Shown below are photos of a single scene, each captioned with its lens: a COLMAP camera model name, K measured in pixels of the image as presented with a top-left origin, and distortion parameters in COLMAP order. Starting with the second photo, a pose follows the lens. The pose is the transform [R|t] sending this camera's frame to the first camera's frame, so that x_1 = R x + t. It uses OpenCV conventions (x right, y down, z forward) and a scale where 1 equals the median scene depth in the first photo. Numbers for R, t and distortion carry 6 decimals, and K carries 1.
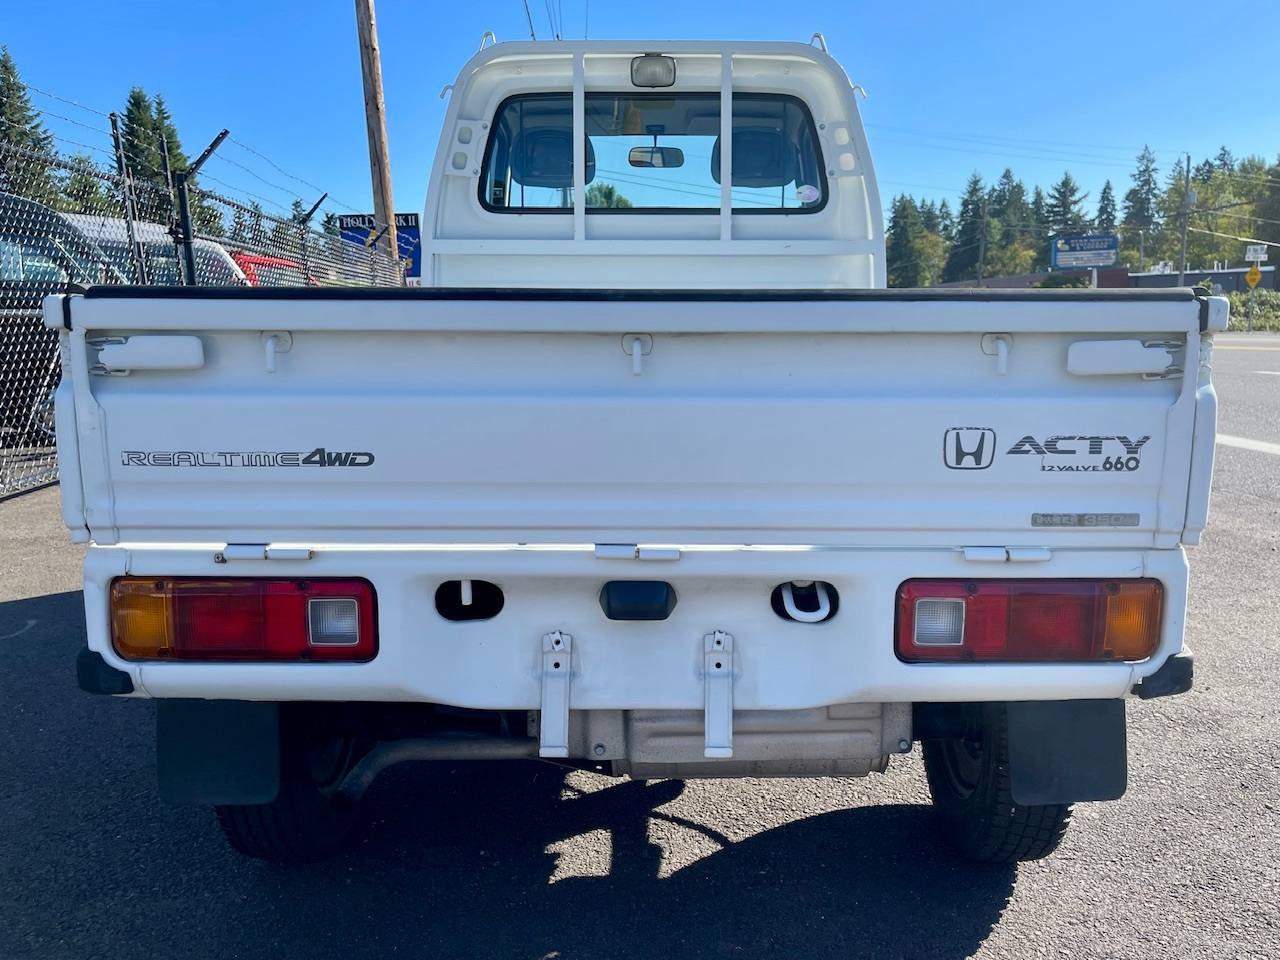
lens RADIAL K [[1018.0, 0, 661.9], [0, 1018.0, 483.5], [0, 0, 1]] dist [0.053098, -0.086698]
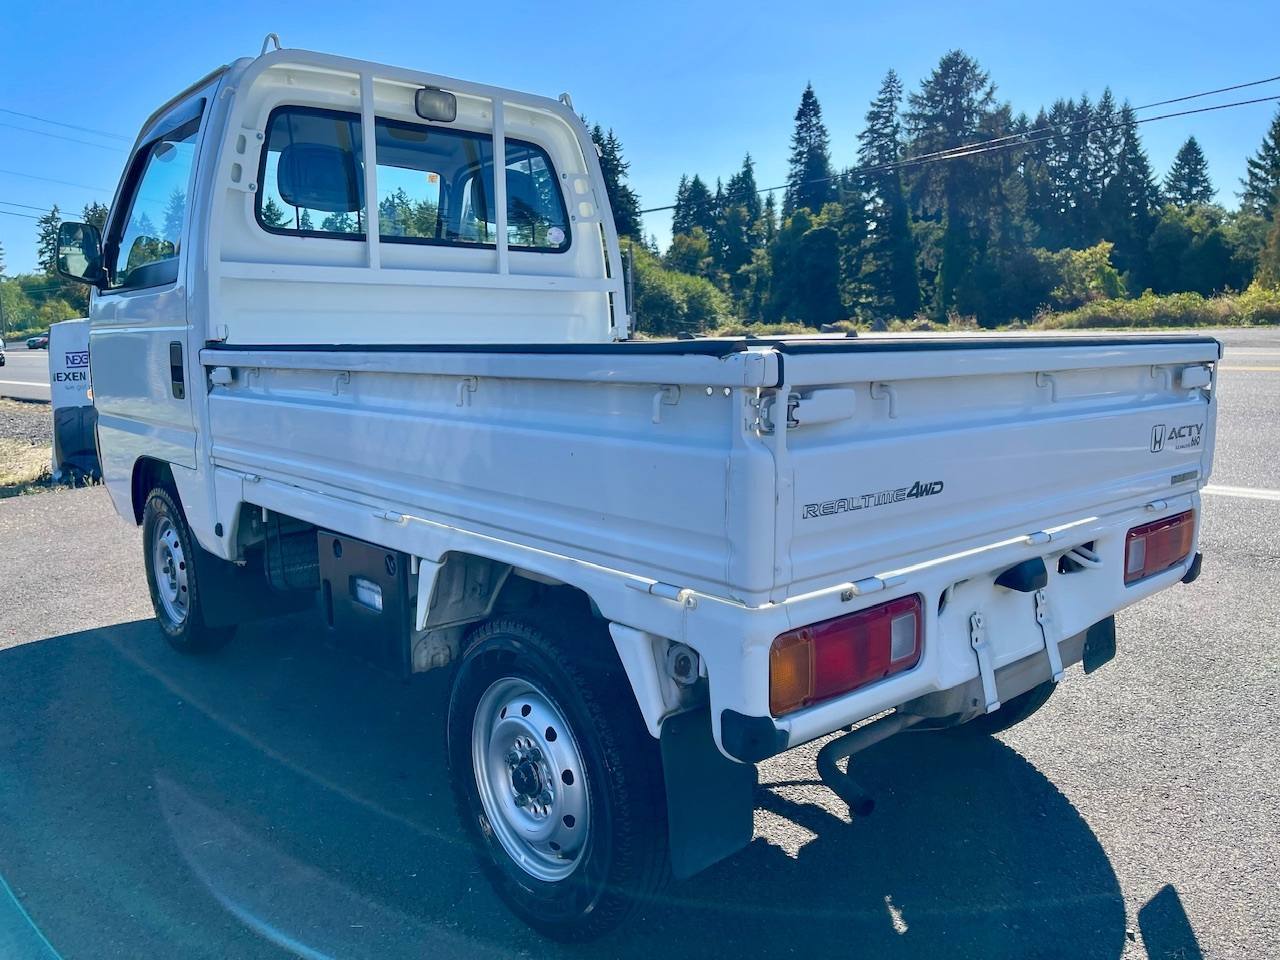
lens RADIAL K [[975.3, 0, 638.0], [0, 975.3, 472.6], [0, 0, 1]] dist [0.058261, -0.072084]
pose [[0.753080, -0.097997, 0.650590, -0.862107], [0.110967, 0.993598, 0.021215, -0.069150], [-0.648504, 0.056217, 0.759133, 0.259388]]
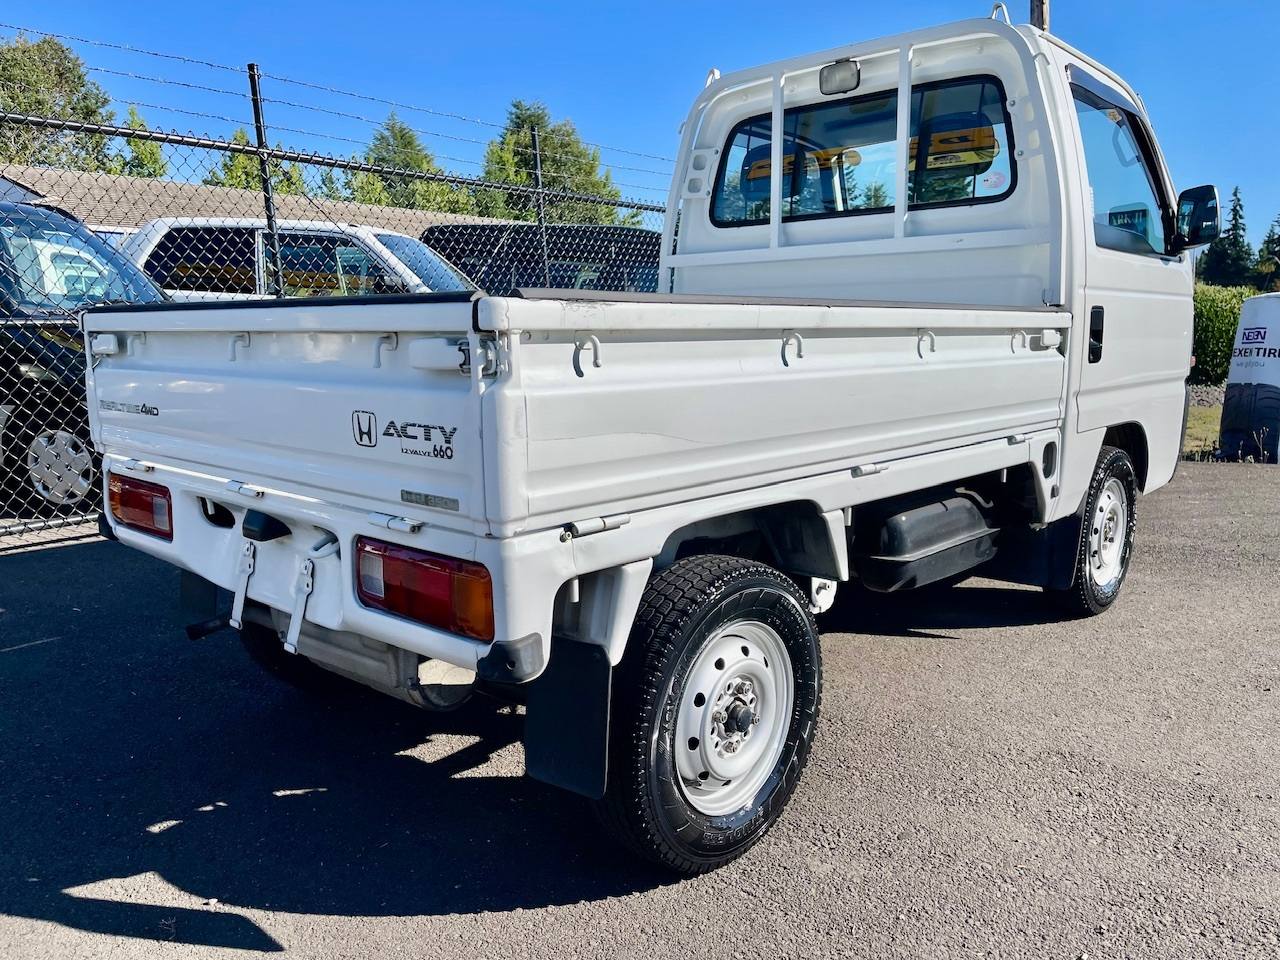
lens RADIAL K [[975.3, 0, 638.0], [0, 975.3, 472.6], [0, 0, 1]] dist [0.058261, -0.072084]
pose [[0.737898, 0.092825, -0.668498, 0.883636], [-0.097671, 0.994757, 0.030319, -0.033284], [0.667808, 0.042921, 0.743095, 0.251731]]
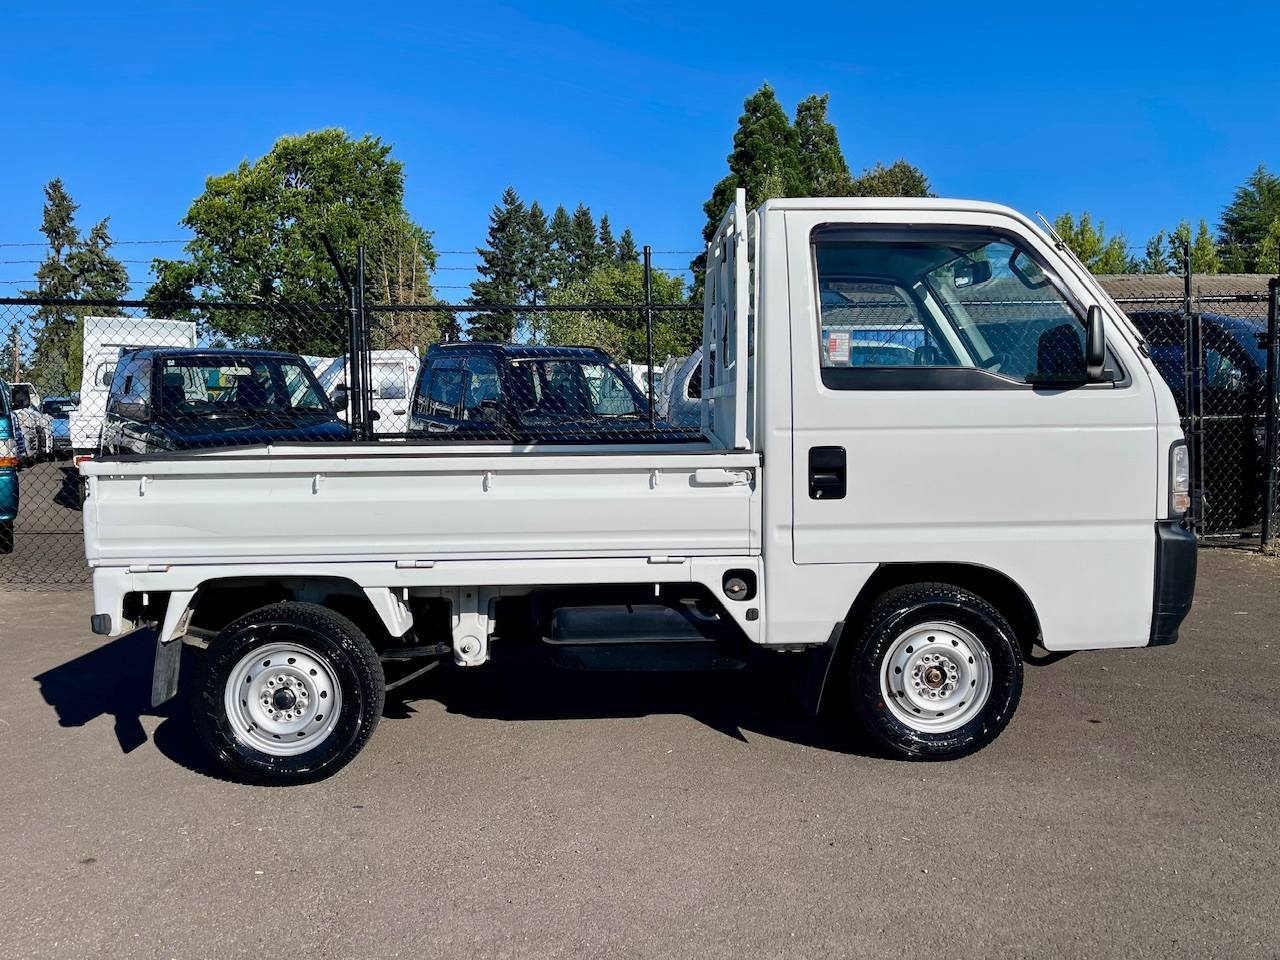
lens RADIAL K [[975.3, 0, 638.0], [0, 975.3, 472.6], [0, 0, 1]] dist [0.058261, -0.072084]
pose [[0.020557, 0.056239, -0.998206, 1.933407], [-0.137627, 0.989071, 0.052890, -0.307739], [0.990271, 0.136293, 0.028072, 1.490299]]
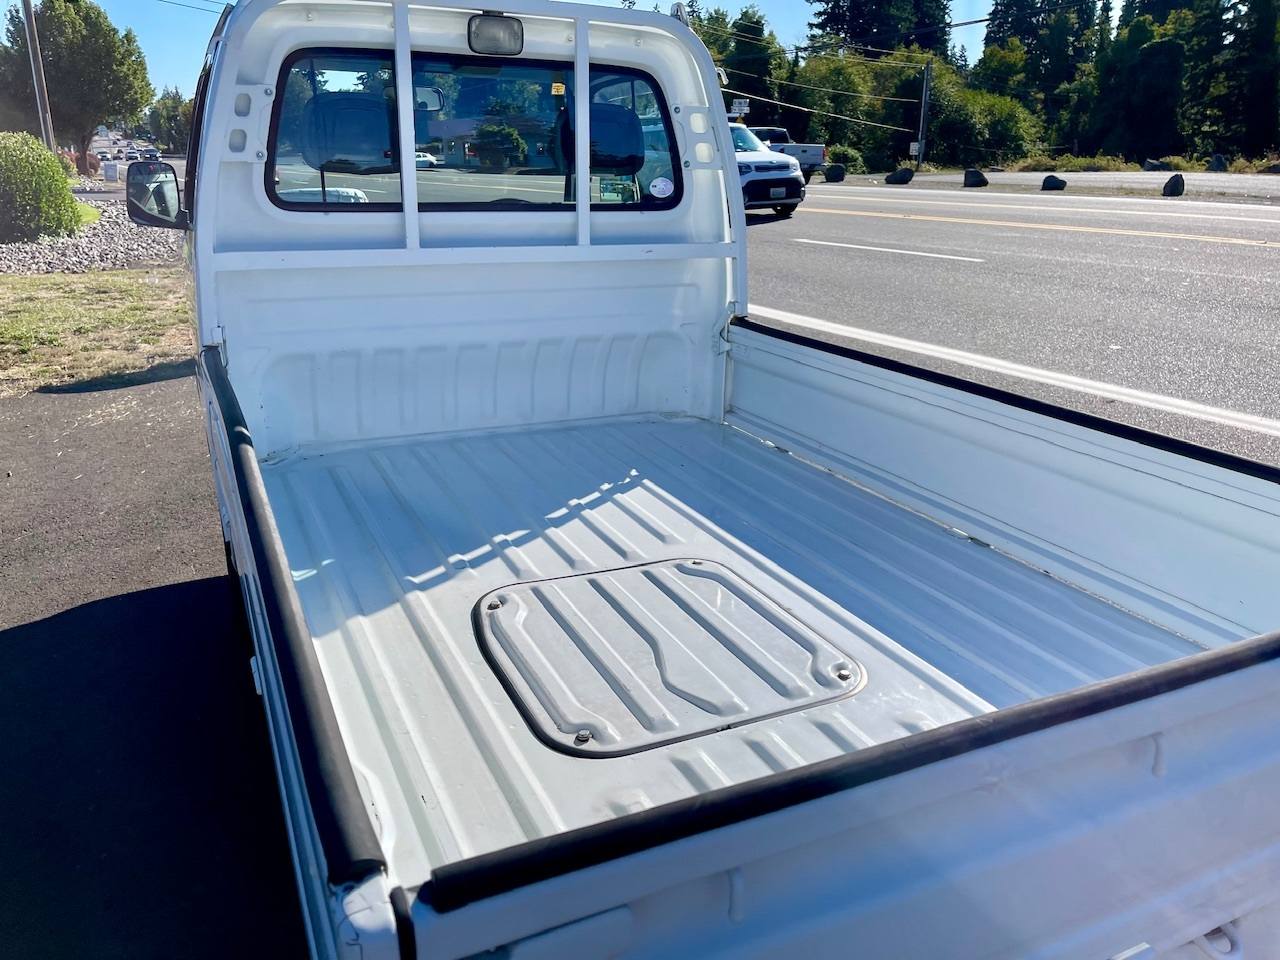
lens RADIAL K [[978.1, 0, 645.2], [0, 978.1, 455.7], [0, 0, 1]] dist [0.058208, -0.075878]
pose [[0.902128, -0.111221, 0.416888, -0.428323], [0.050716, 0.986842, 0.153530, -0.315561], [-0.428478, -0.117361, 0.895898, 0.368909]]
